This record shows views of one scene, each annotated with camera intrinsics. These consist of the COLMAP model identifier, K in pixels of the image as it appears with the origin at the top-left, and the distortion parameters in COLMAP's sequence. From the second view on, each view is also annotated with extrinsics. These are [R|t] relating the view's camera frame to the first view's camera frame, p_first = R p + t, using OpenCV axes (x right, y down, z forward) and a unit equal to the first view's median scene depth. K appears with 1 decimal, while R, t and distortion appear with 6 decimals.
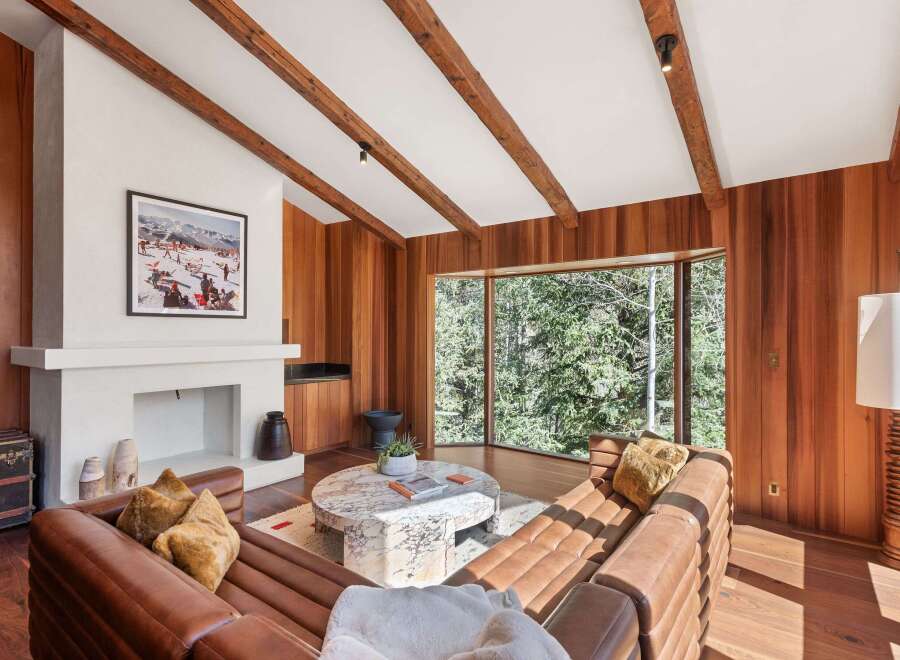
lens RADIAL K [[479.2, 0, 450.0], [0, 479.2, 330.0], [0, 0, 1]] dist [0.015838, -0.000733]
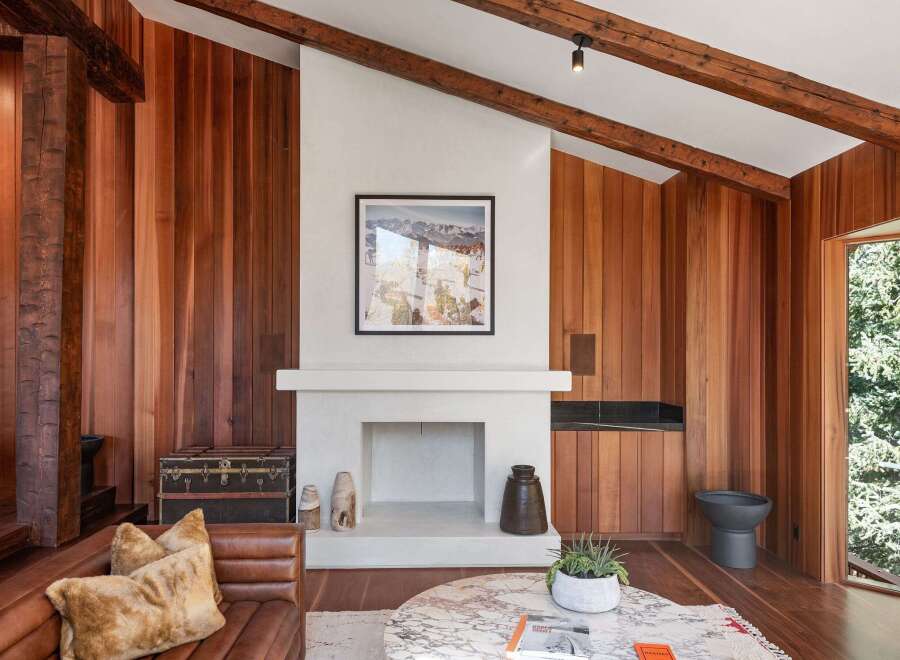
lens RADIAL K [[634.7, 0, 449.5], [0, 634.7, 354.2], [0, 0, 1]] dist [0.007094, -0.000294]
pose [[0.611447, -0.000643, -0.791285, 0.321437], [0.001687, 0.999998, 0.000492, 0.005343], [0.791284, -0.001636, 0.611447, 0.360605]]
